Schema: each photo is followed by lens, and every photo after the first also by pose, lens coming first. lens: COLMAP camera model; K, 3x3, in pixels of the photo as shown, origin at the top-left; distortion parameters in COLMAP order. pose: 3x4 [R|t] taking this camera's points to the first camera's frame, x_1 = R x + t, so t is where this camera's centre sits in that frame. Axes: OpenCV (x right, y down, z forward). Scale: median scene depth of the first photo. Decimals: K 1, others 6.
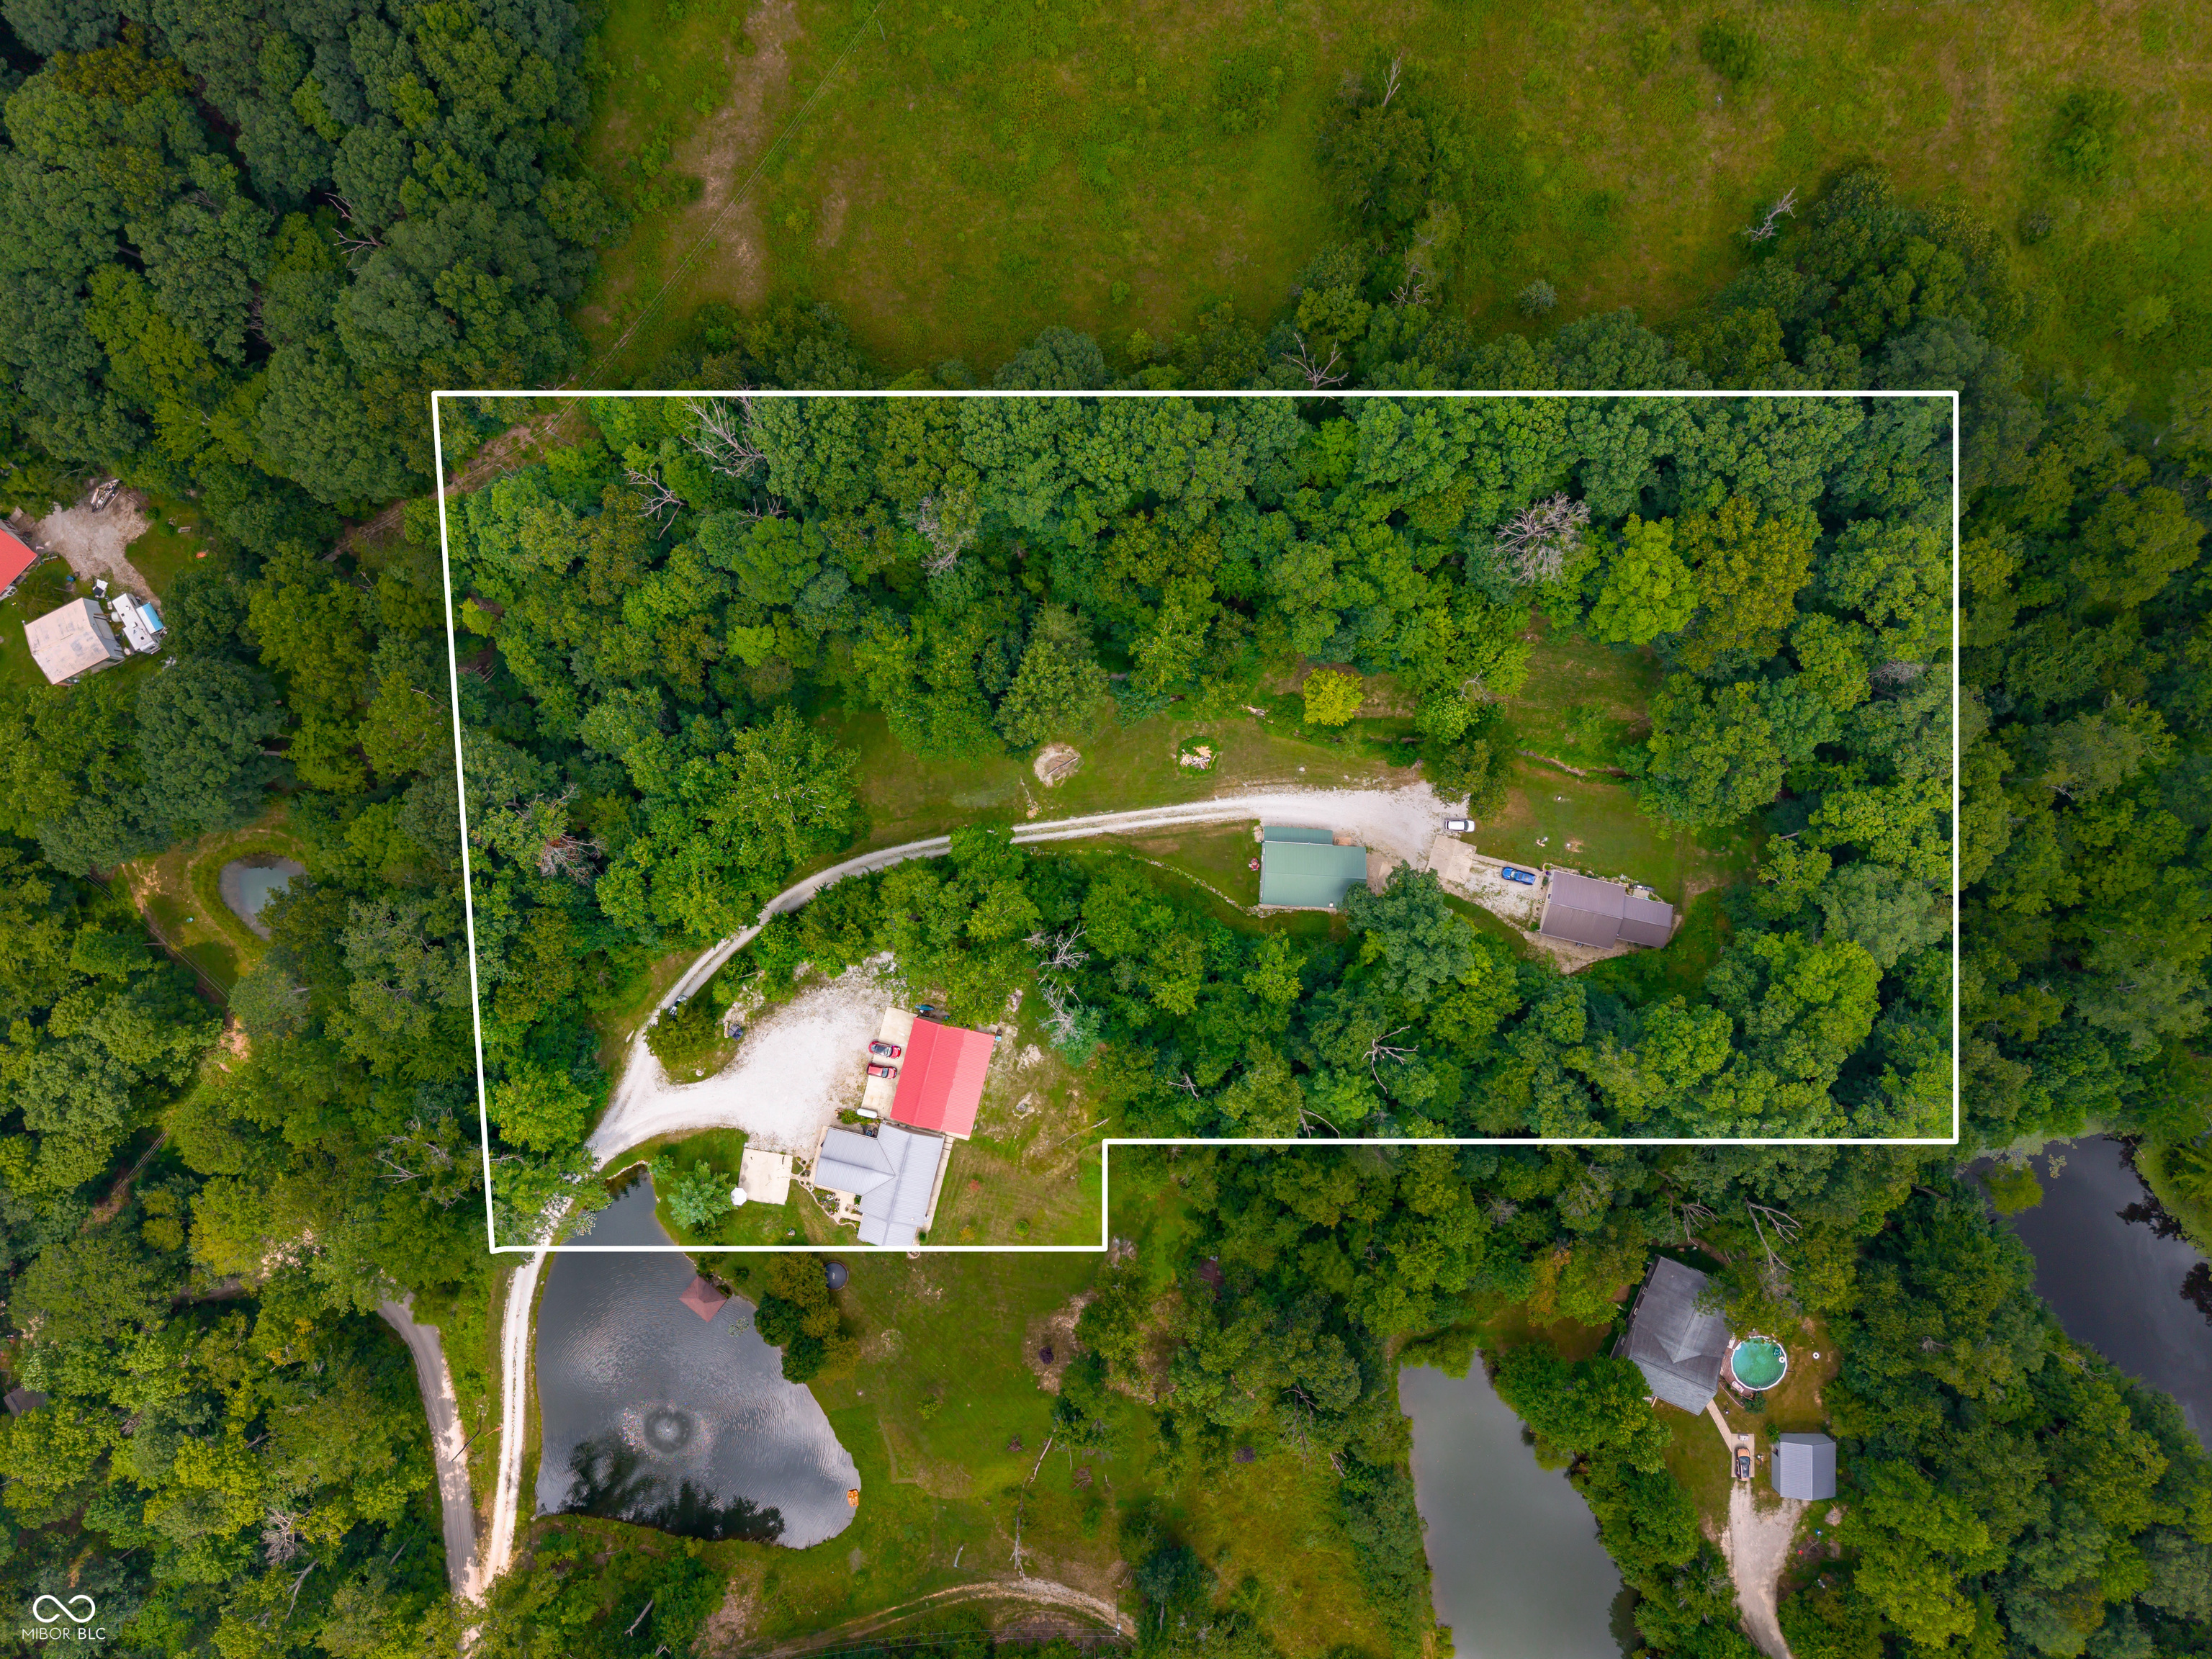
lens RADIAL K [[1507.4, 0, 1106.0], [0, 1507.4, 829.5], [0, 0, 1]] dist [0.043958, -0.056764]
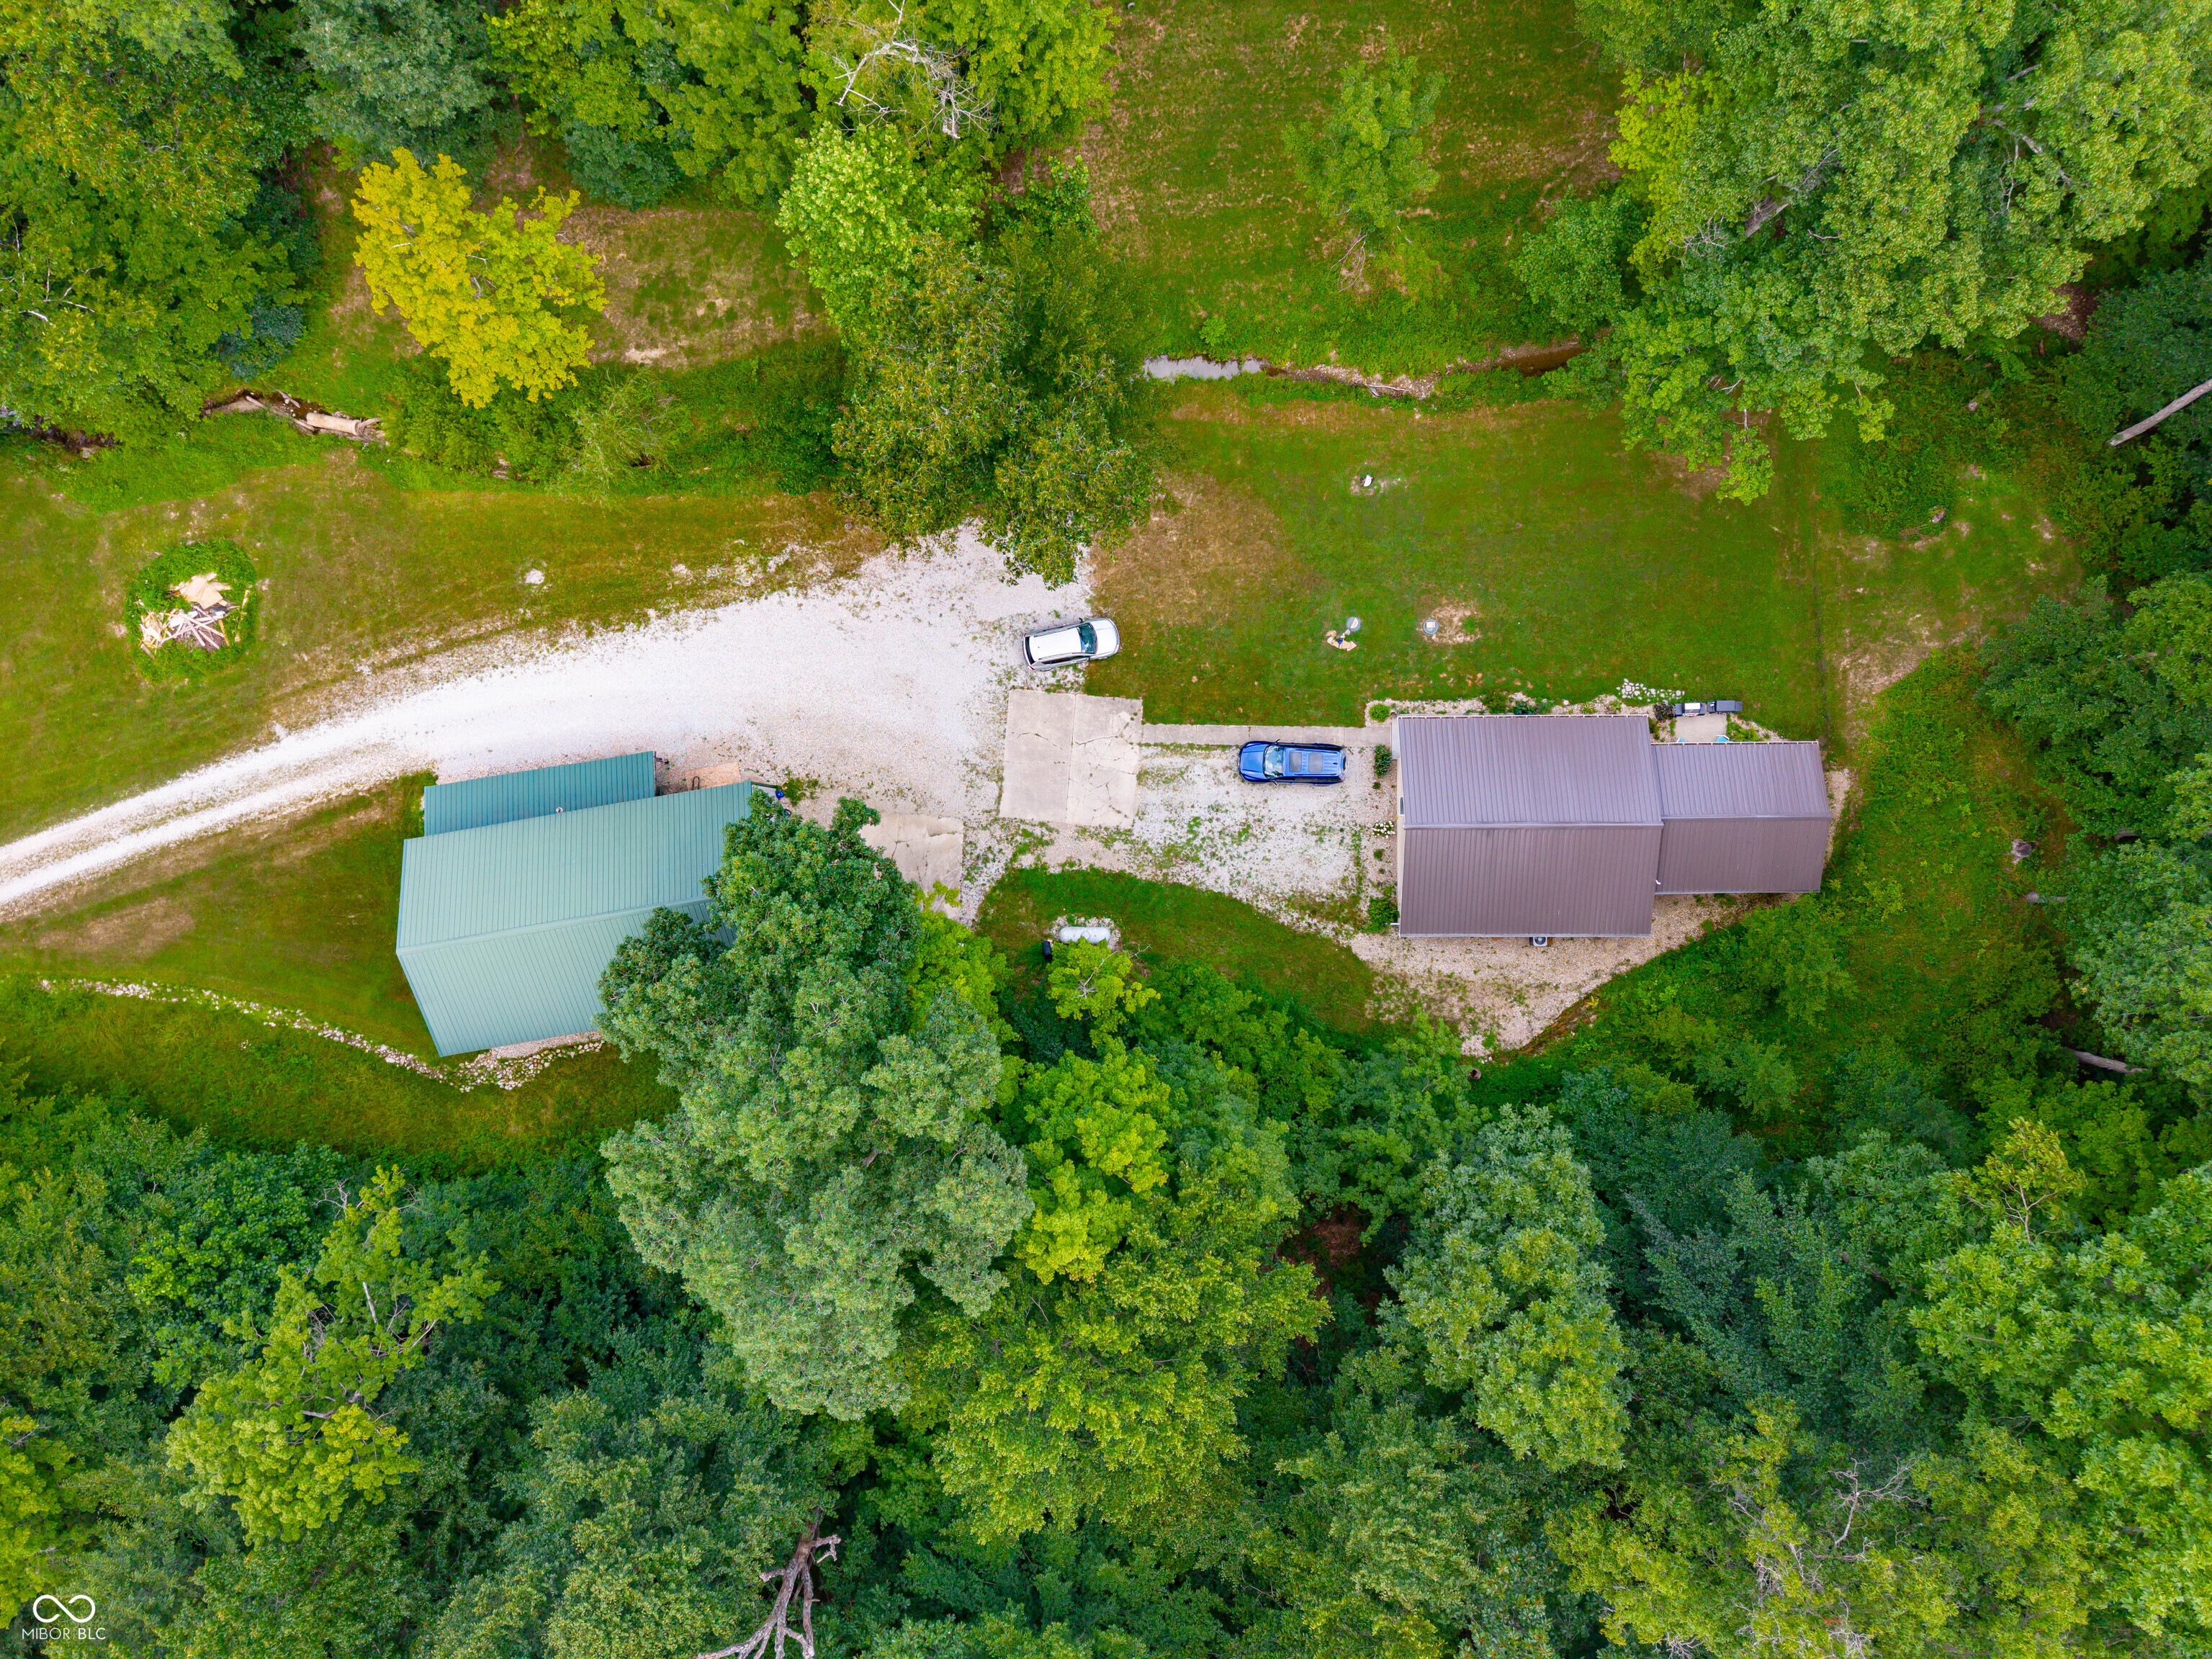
lens RADIAL K [[1507.4, 0, 1106.0], [0, 1507.4, 829.5], [0, 0, 1]] dist [0.043958, -0.056764]
pose [[0.975169, -0.221293, 0.008664, 0.230465], [0.221339, 0.975185, -0.004792, 0.036861], [-0.007388, 0.006591, 0.999951, 0.698353]]
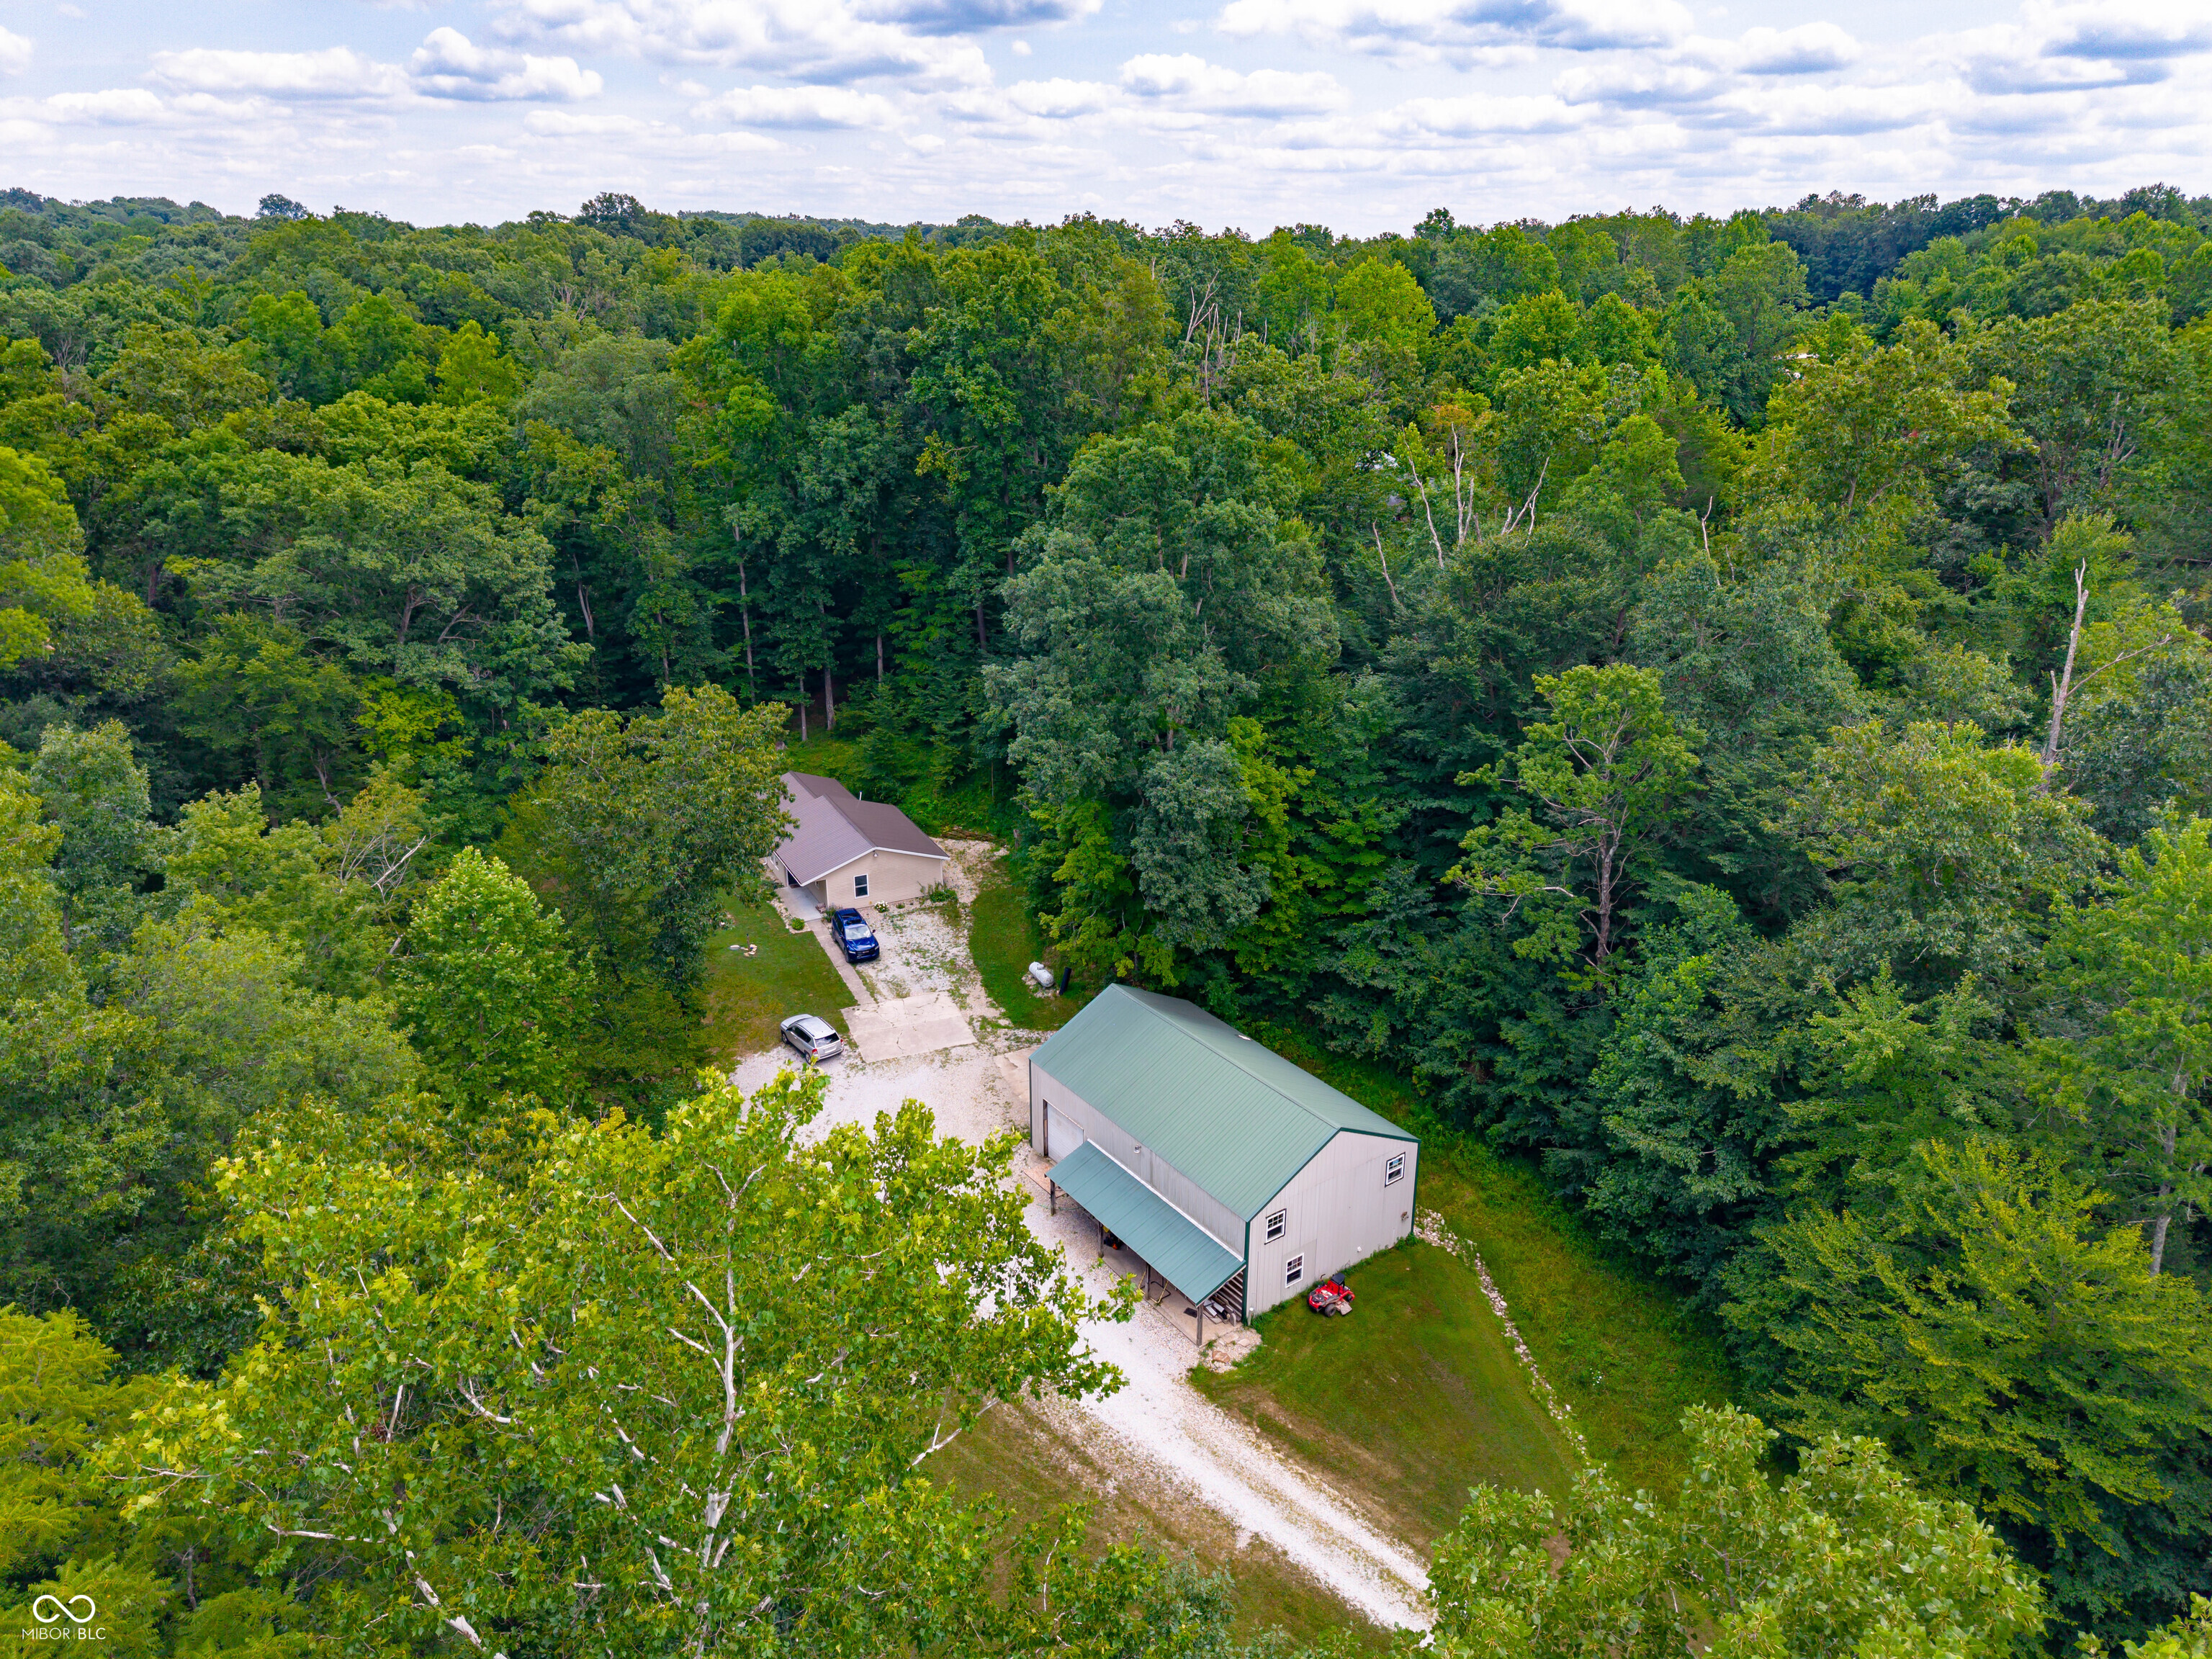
lens RADIAL K [[1507.4, 0, 1106.0], [0, 1507.4, 829.5], [0, 0, 1]] dist [0.043958, -0.056764]
pose [[-0.629478, -0.260151, 0.732174, -0.046393], [0.777018, -0.210105, 0.593379, -0.143966], [-0.000535, 0.942431, 0.334399, 0.840859]]
